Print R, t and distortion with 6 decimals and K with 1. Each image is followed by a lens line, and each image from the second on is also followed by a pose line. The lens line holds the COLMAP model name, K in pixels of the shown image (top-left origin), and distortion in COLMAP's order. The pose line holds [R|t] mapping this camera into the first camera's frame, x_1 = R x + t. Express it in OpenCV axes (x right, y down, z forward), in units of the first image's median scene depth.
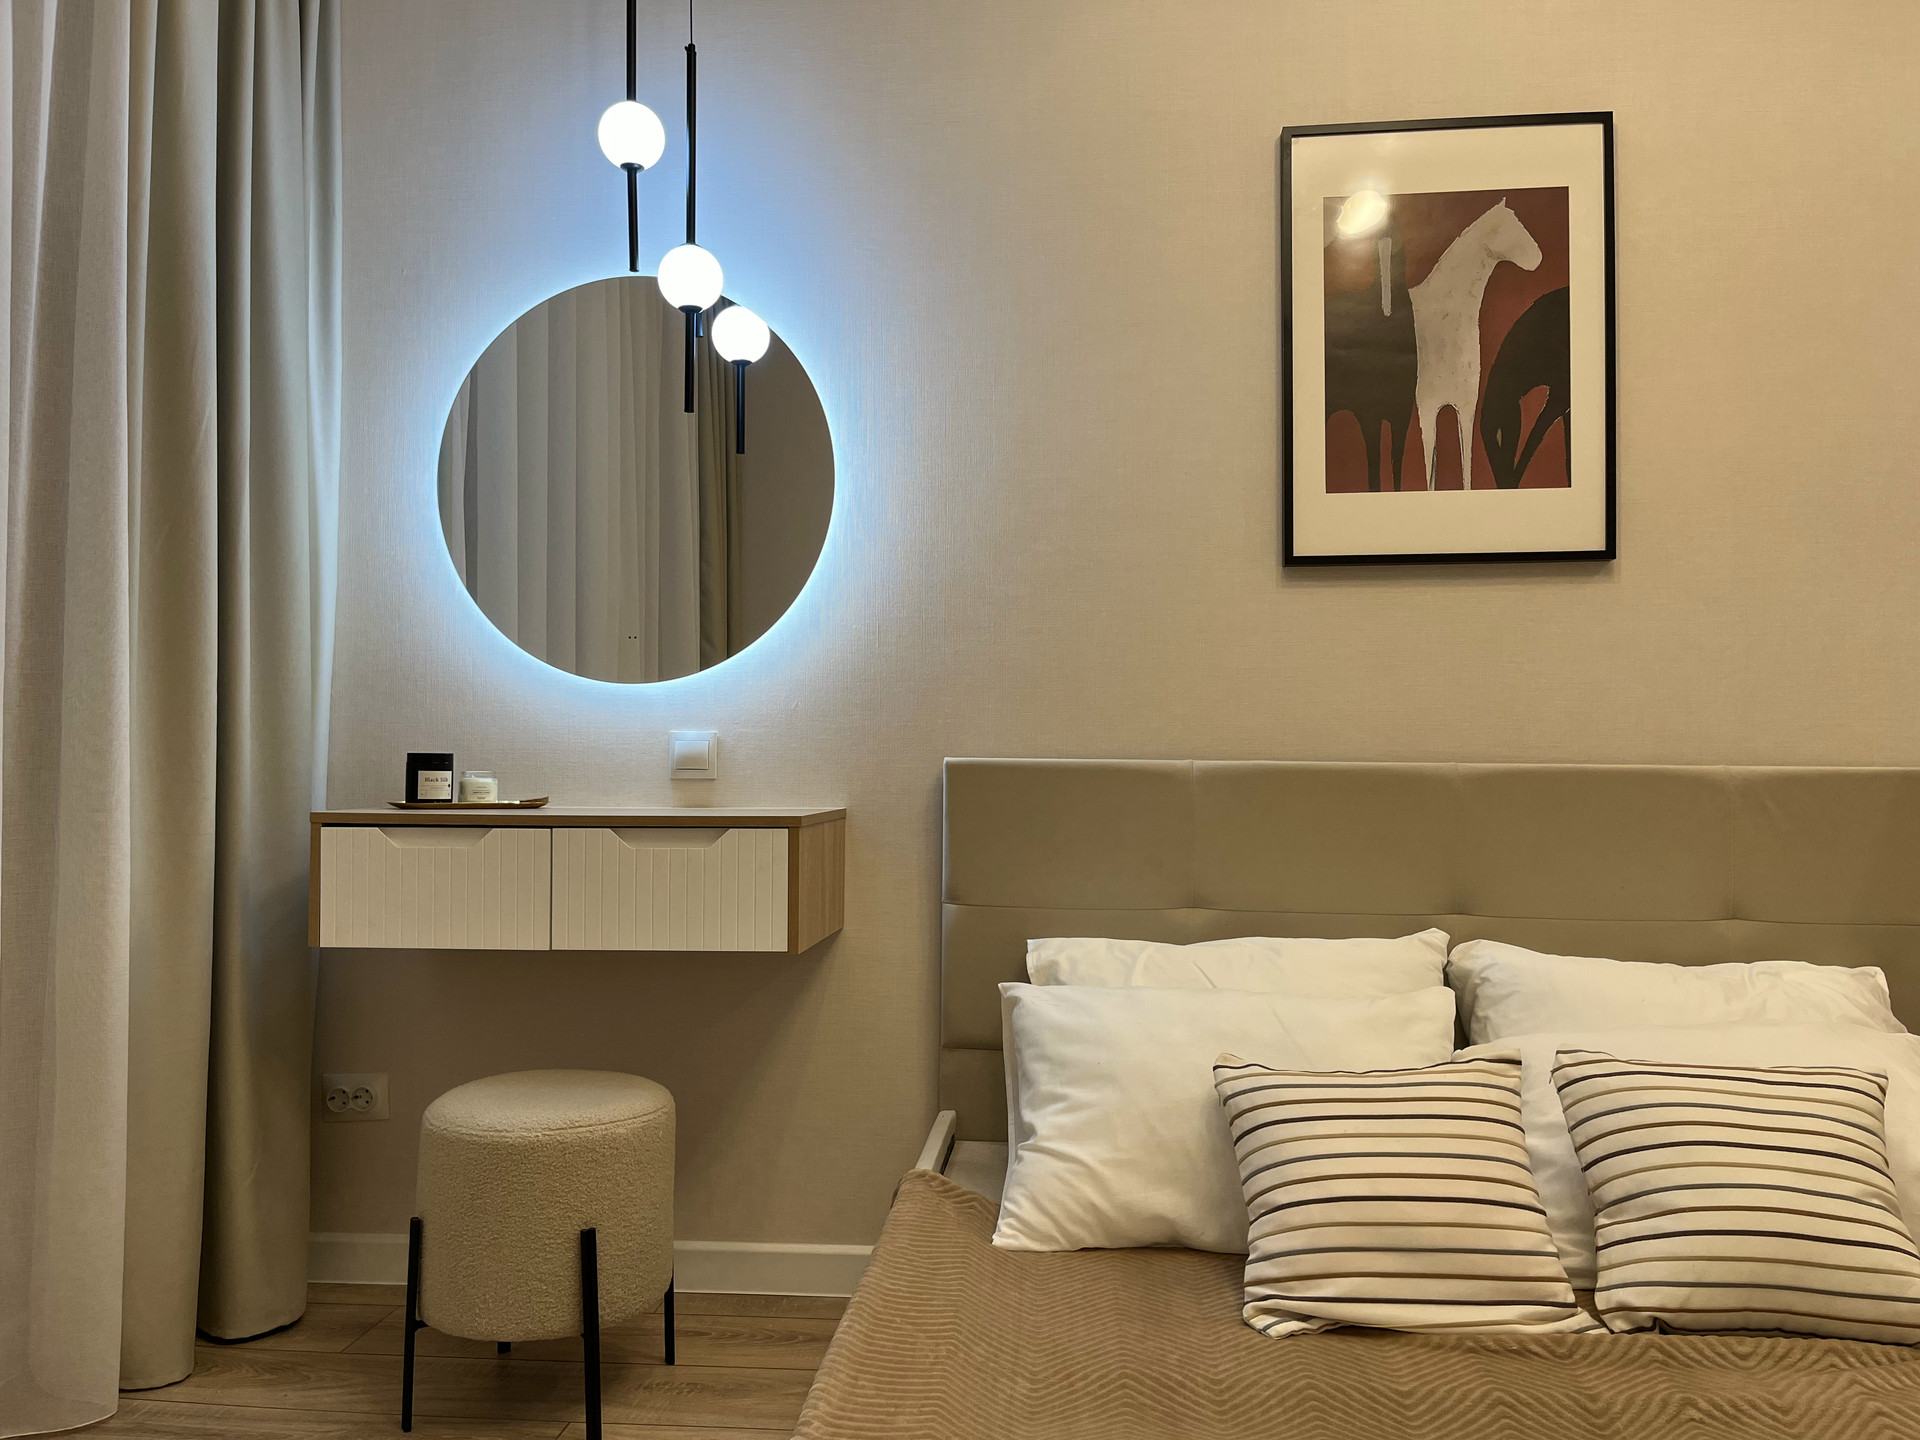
lens RADIAL K [[1478.4, 0, 987.9], [0, 1478.4, 703.4], [0, 0, 1]] dist [0.082642, -0.093019]
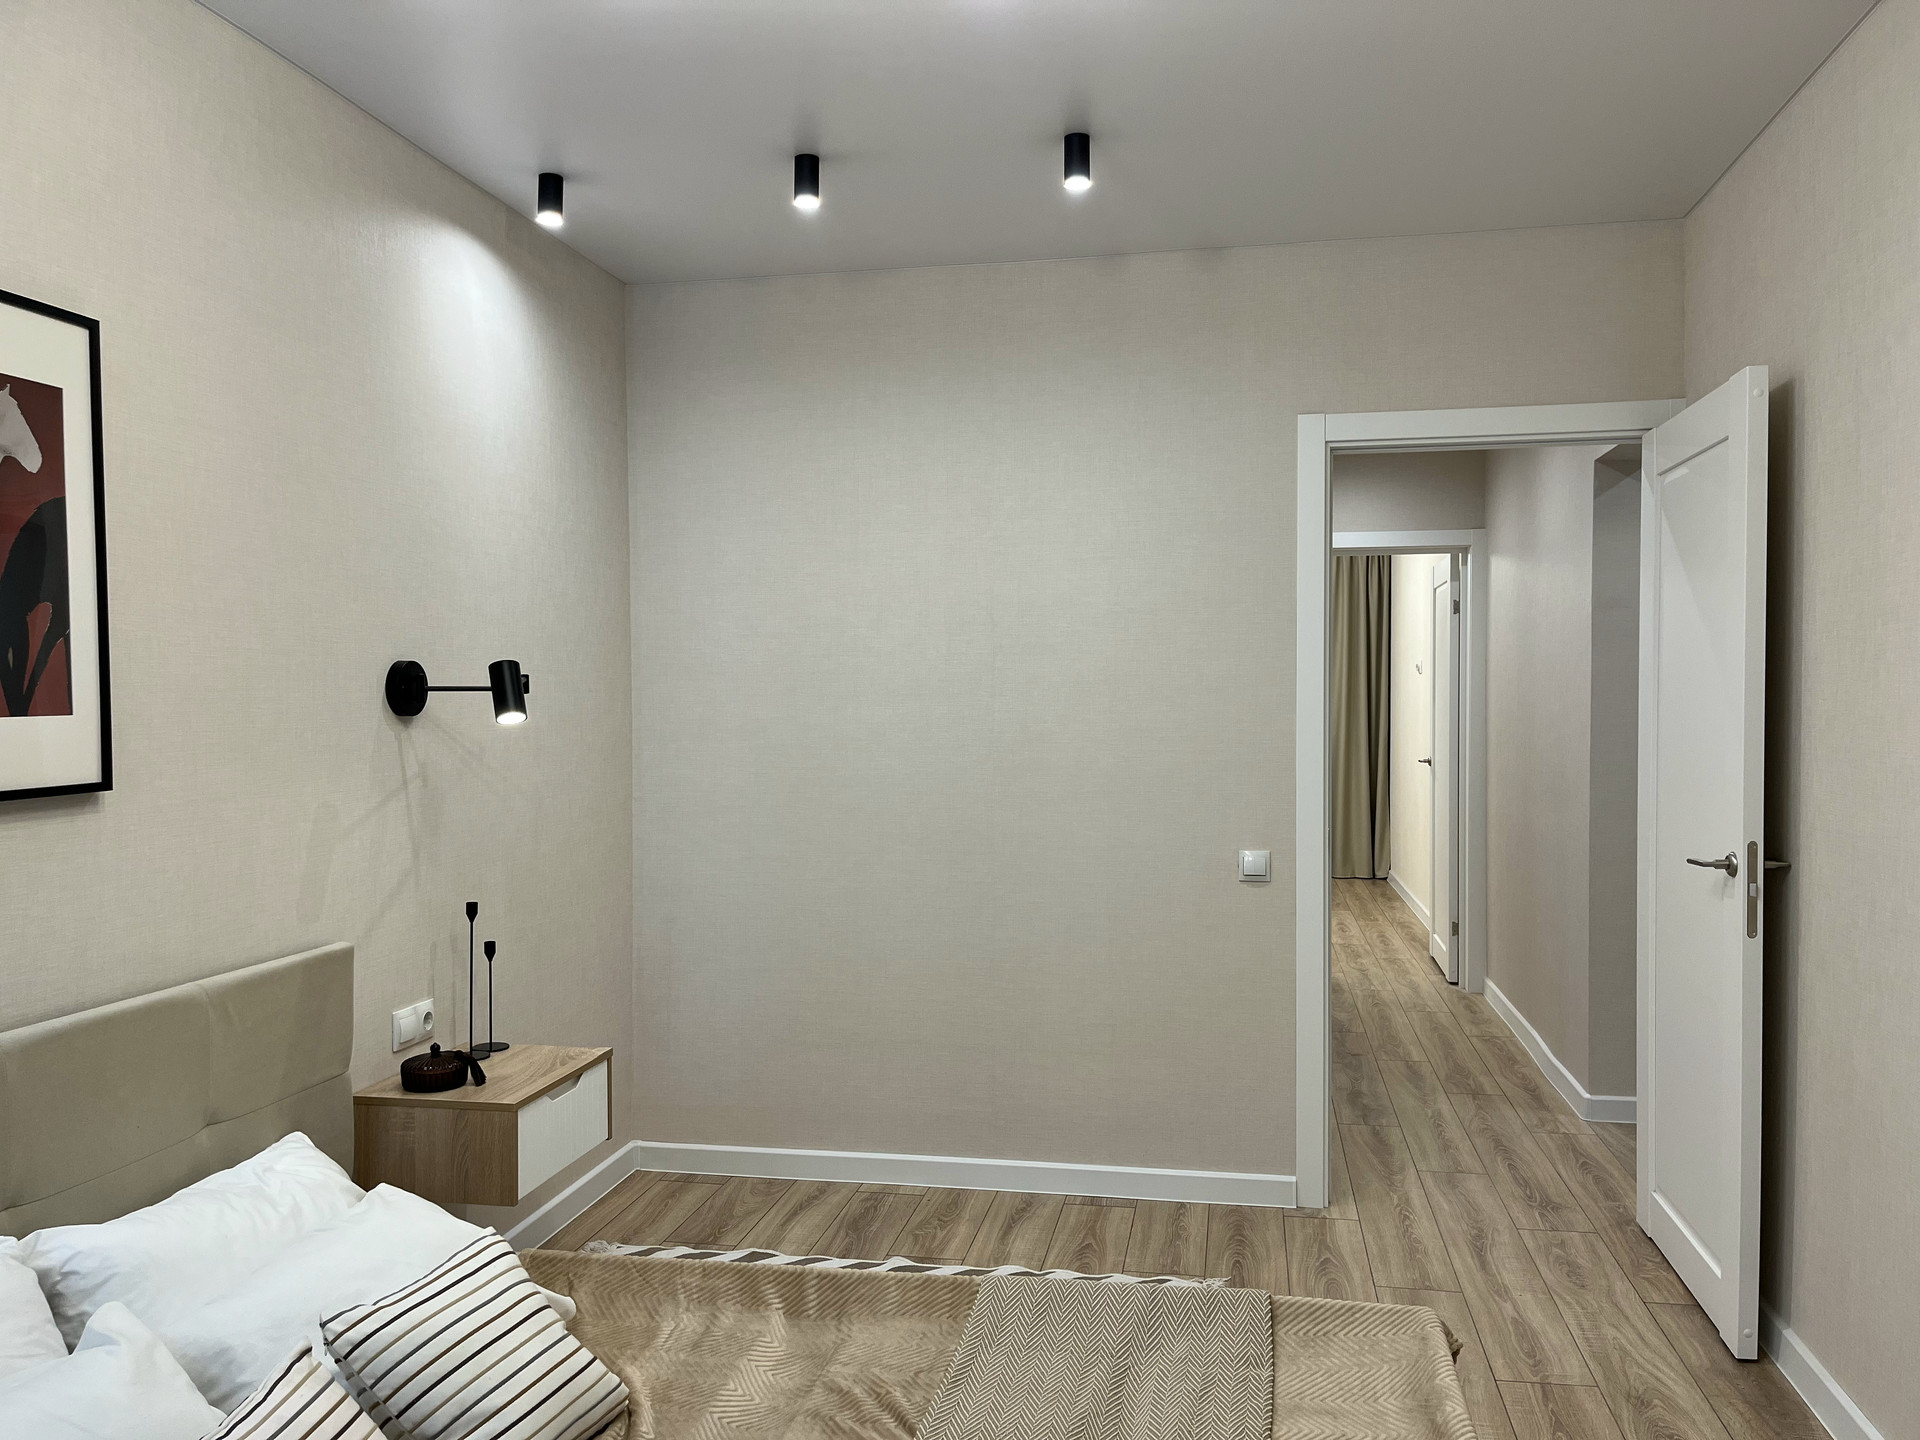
lens RADIAL K [[1436.0, 0, 950.9], [0, 1436.0, 725.6], [0, 0, 1]] dist [0.071056, -0.103695]
pose [[0.107646, -0.022513, 0.993934, -0.450977], [-0.029901, 0.999218, 0.025871, -0.176711], [-0.993740, -0.032505, 0.106888, 0.354478]]
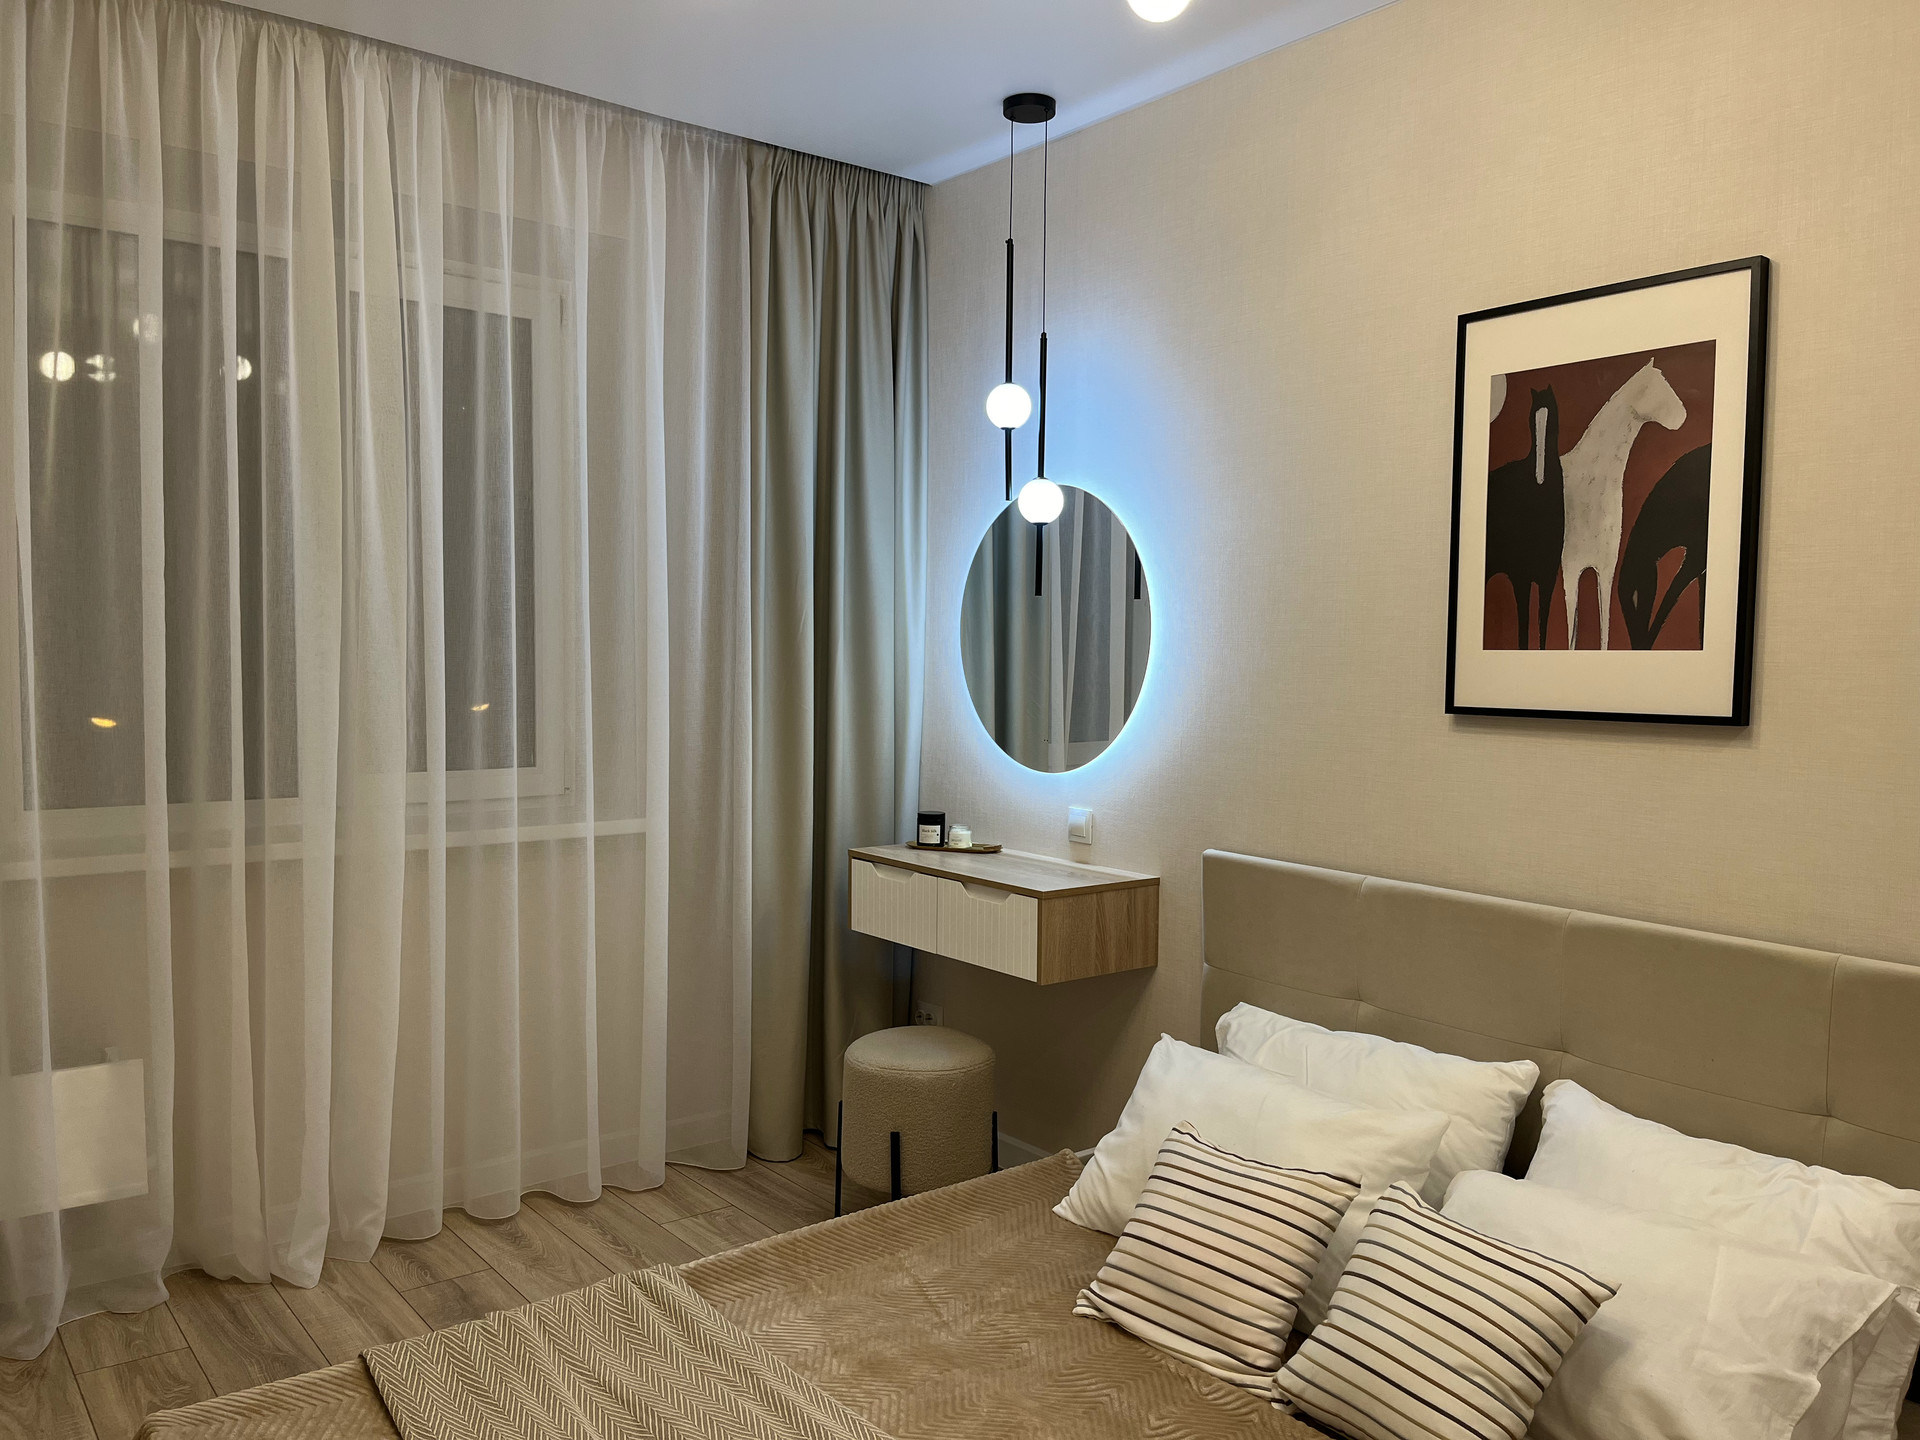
lens RADIAL K [[1516.4, 0, 960.6], [0, 1516.4, 679.1], [0, 0, 1]] dist [0.065099, -0.006713]
pose [[0.678466, 0.026723, -0.734146, 0.798584], [0.016341, 0.998542, 0.051449, -0.184725], [0.734450, -0.046903, 0.677040, -0.048485]]
